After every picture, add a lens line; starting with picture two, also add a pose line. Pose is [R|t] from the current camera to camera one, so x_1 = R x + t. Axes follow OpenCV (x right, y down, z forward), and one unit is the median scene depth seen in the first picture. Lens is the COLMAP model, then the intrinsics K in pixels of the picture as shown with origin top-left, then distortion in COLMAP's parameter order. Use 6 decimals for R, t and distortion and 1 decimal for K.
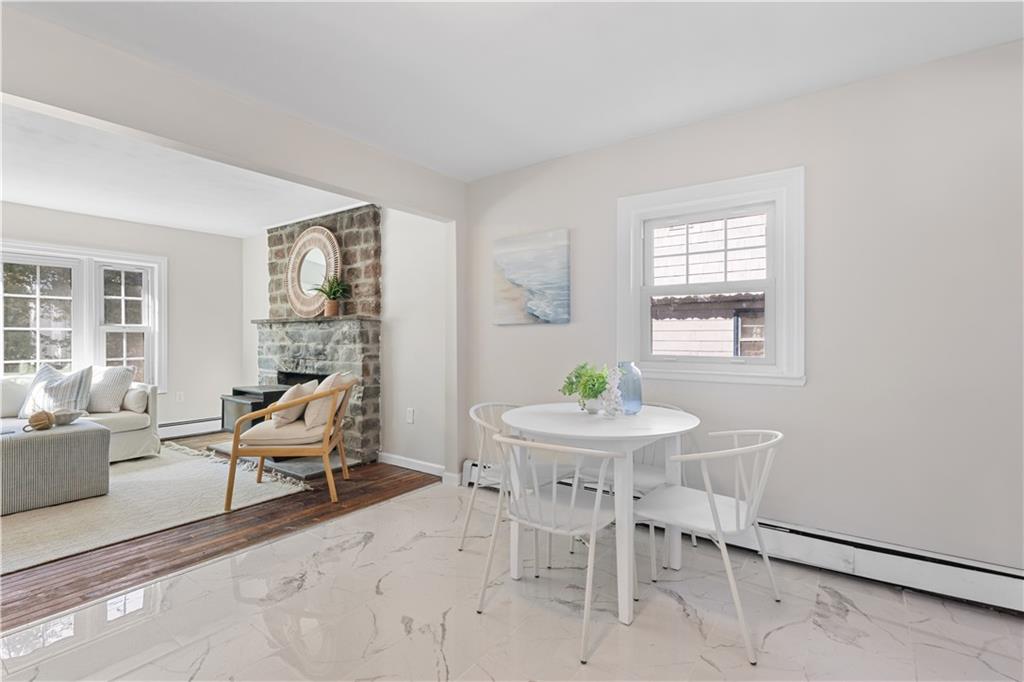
lens RADIAL K [[472.9, 0, 512.9], [0, 472.9, 341.3], [0, 0, 1]] dist [0.001550, 0.001224]
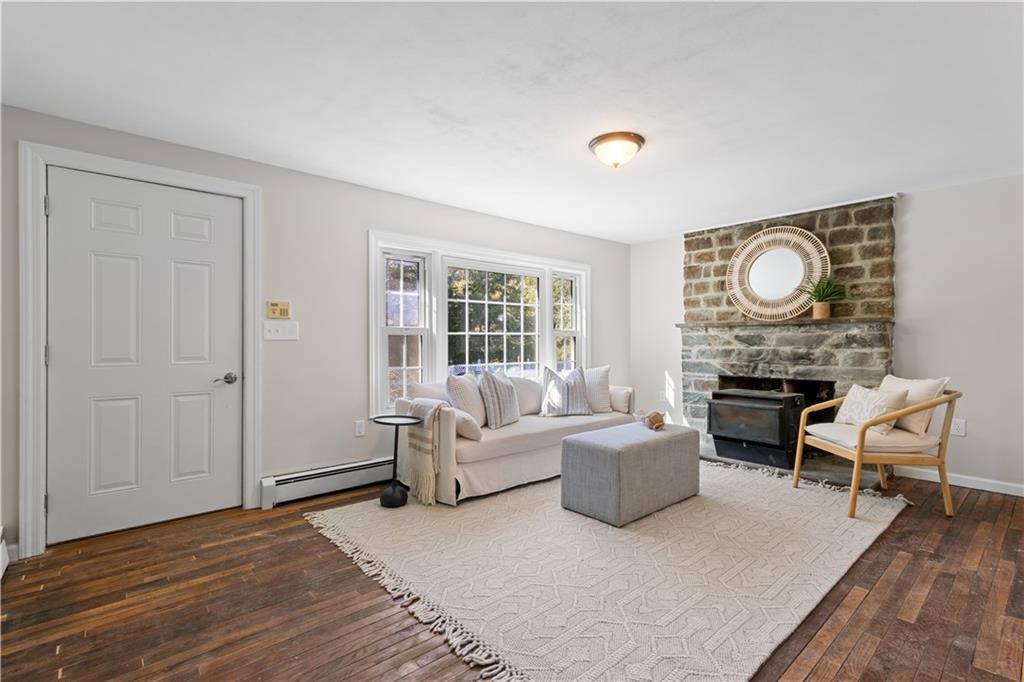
lens RADIAL K [[472.9, 0, 512.5], [0, 472.9, 338.6], [0, 0, 1]] dist [0.001550, 0.001224]
pose [[0.974000, -0.002645, -0.226532, -0.748272], [-0.000742, 0.999889, -0.014866, 0.001540], [0.226547, 0.014647, 0.973890, -0.067054]]
